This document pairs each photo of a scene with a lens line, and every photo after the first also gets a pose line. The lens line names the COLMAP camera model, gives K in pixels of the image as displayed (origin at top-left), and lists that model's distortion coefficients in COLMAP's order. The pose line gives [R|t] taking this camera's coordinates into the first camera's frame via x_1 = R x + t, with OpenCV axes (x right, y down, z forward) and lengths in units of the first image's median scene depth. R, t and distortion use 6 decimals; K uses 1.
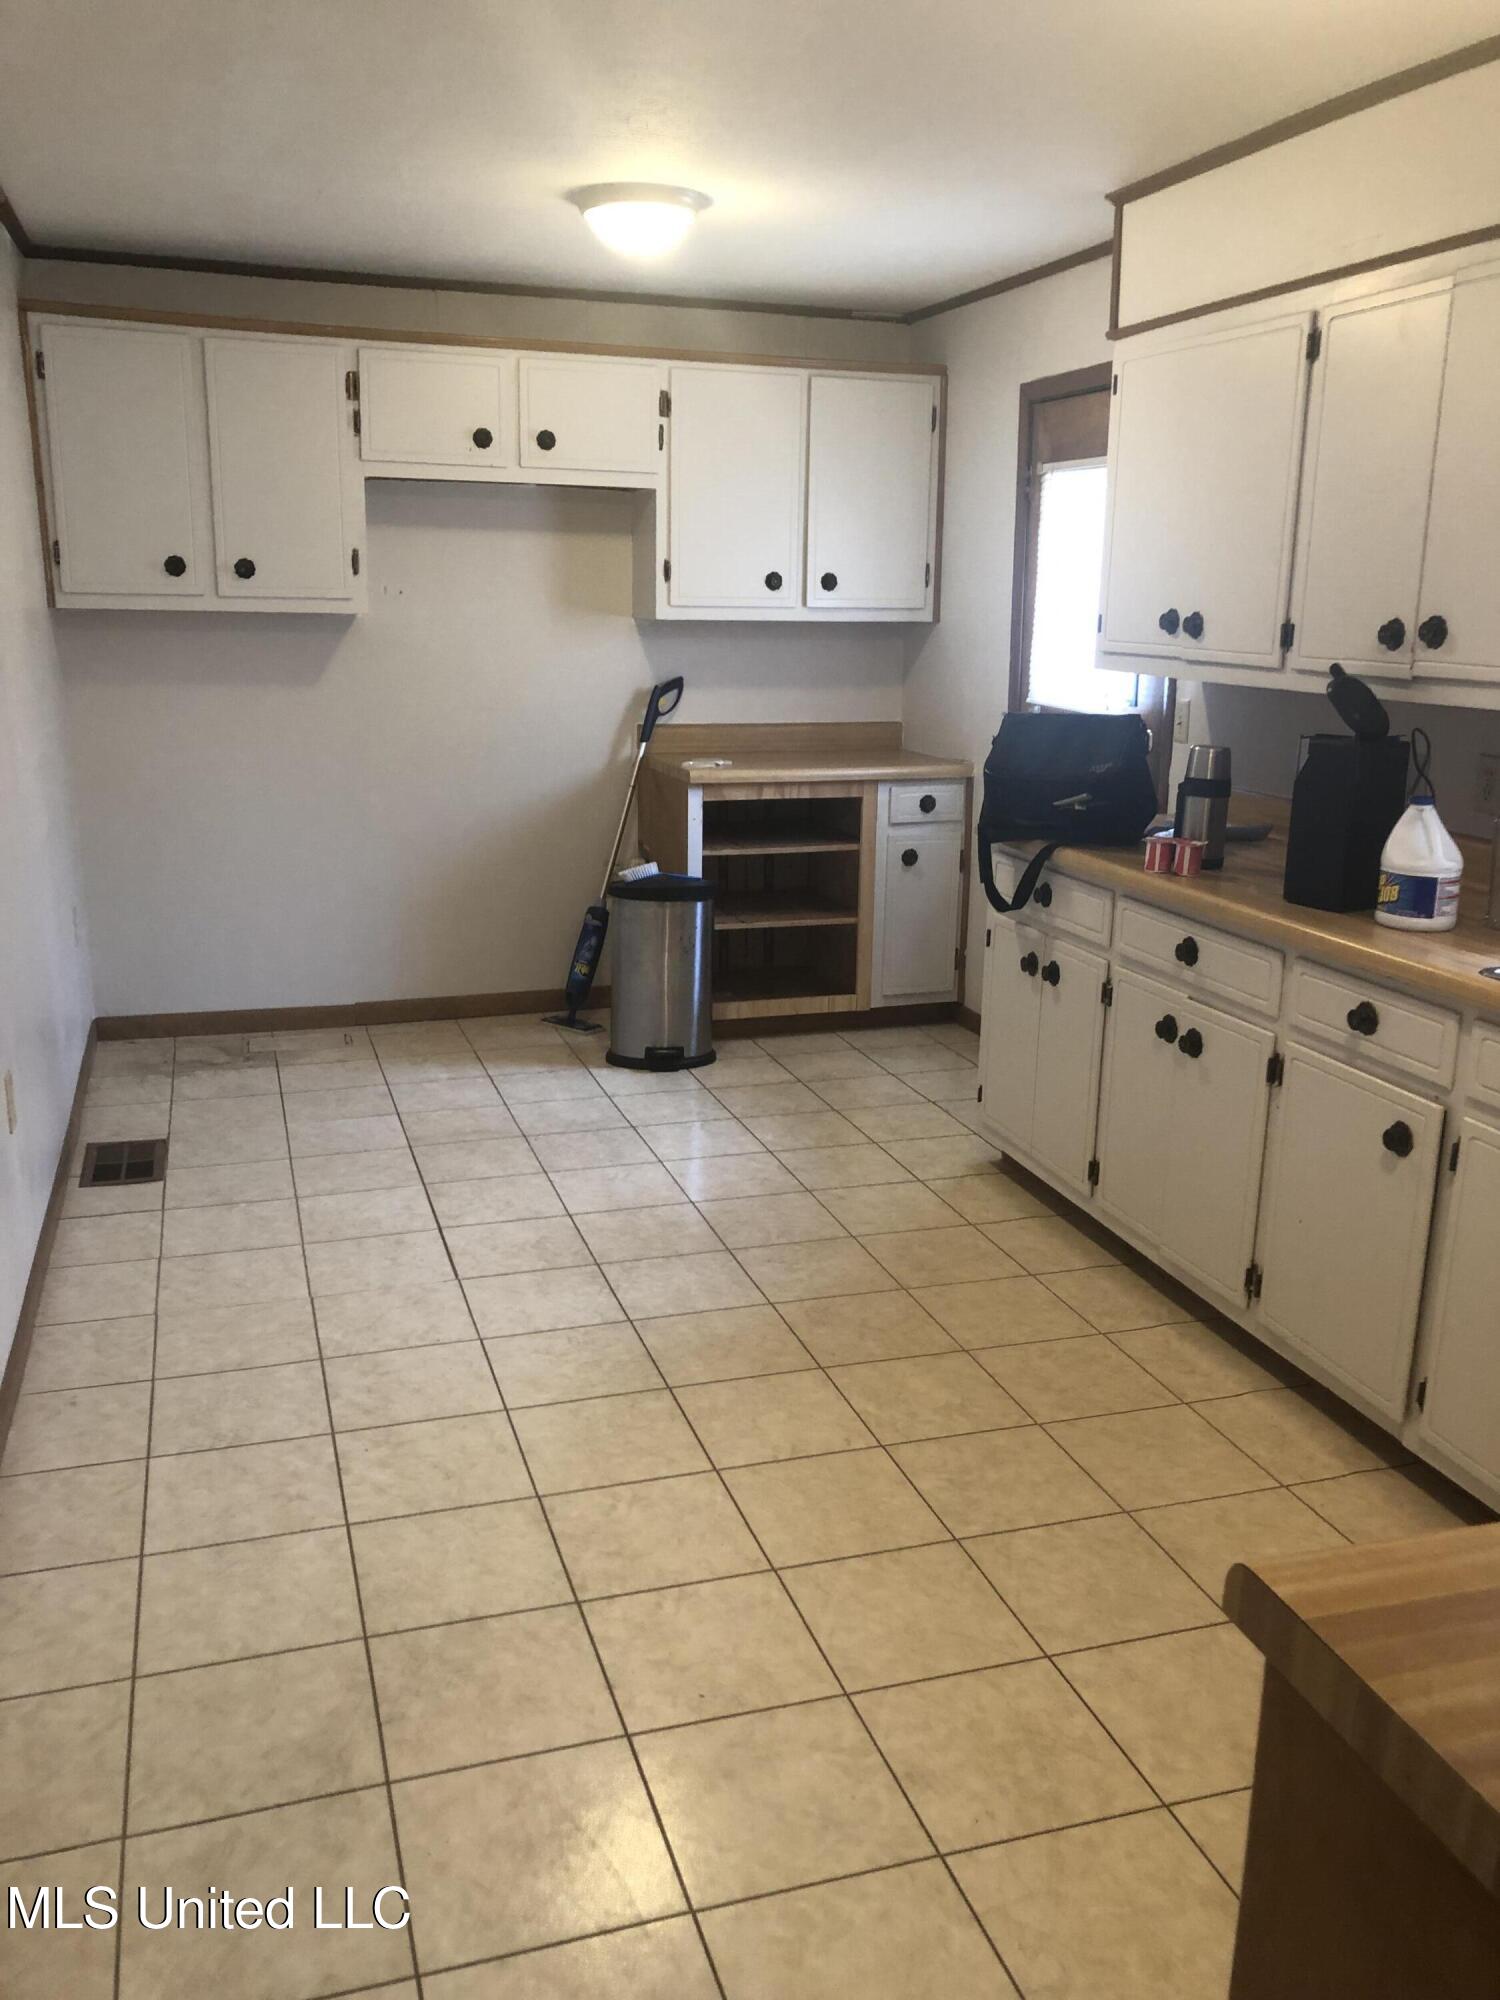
lens RADIAL K [[1635.9, 0, 746.8], [0, 1635.9, 1000.7], [0, 0, 1]] dist [0.037353, -0.050278]
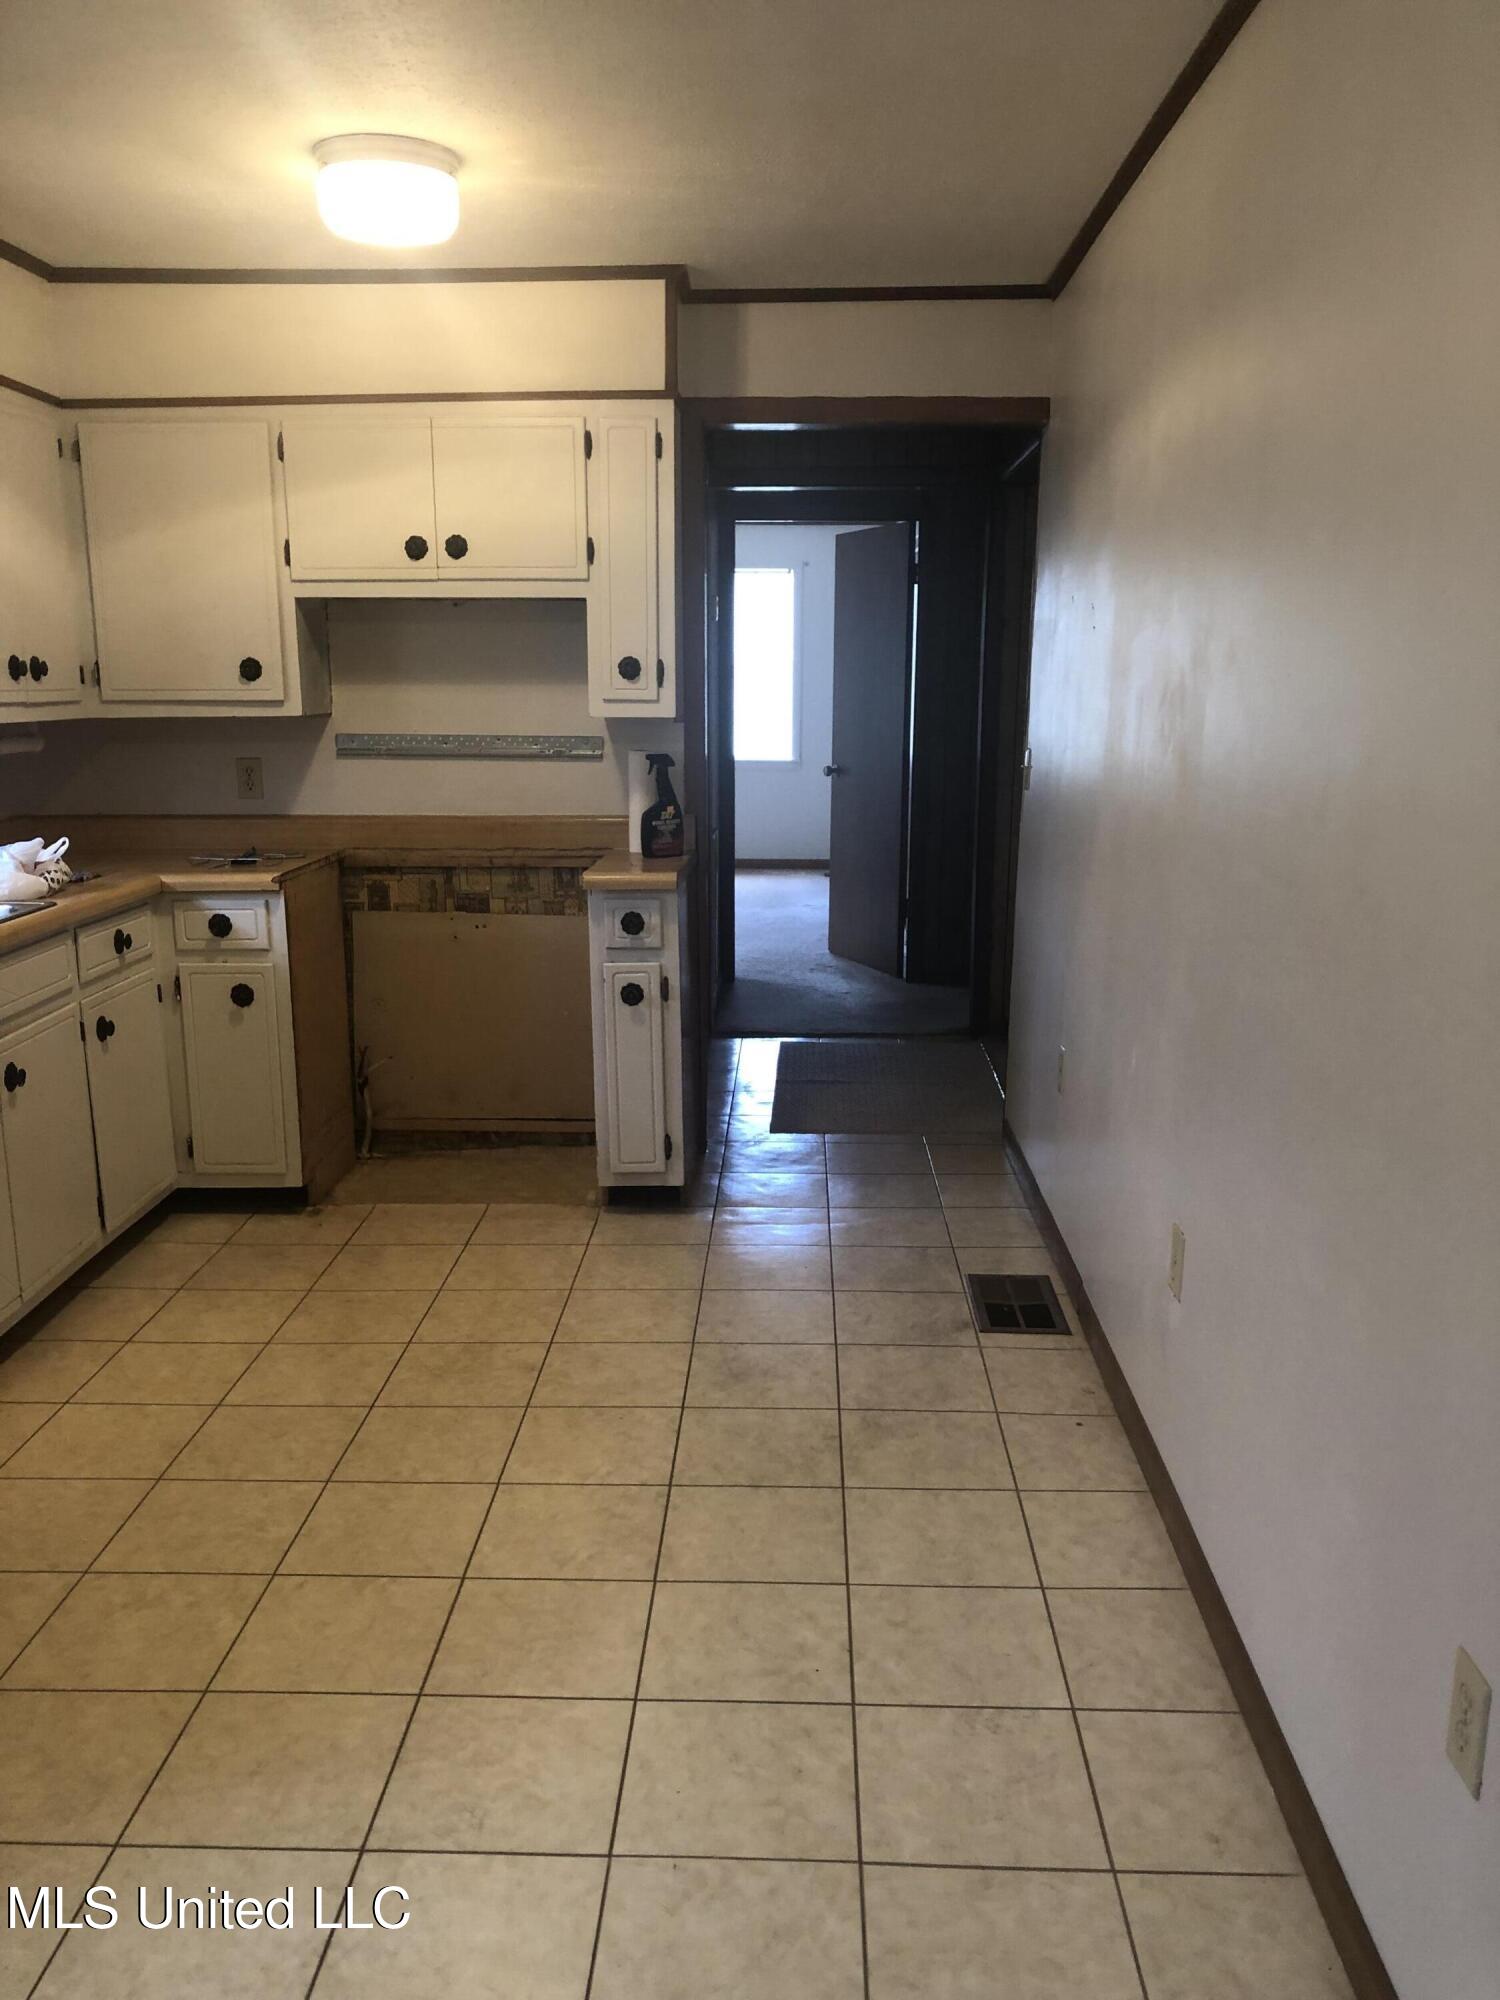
lens RADIAL K [[1635.9, 0, 748.1], [0, 1635.9, 1001.2], [0, 0, 1]] dist [0.037353, -0.050278]
pose [[-0.940466, -0.085304, 0.329009, -0.469799], [0.066163, 0.903529, 0.423388, -0.412705], [-0.333386, 0.419950, -0.844095, 1.663928]]
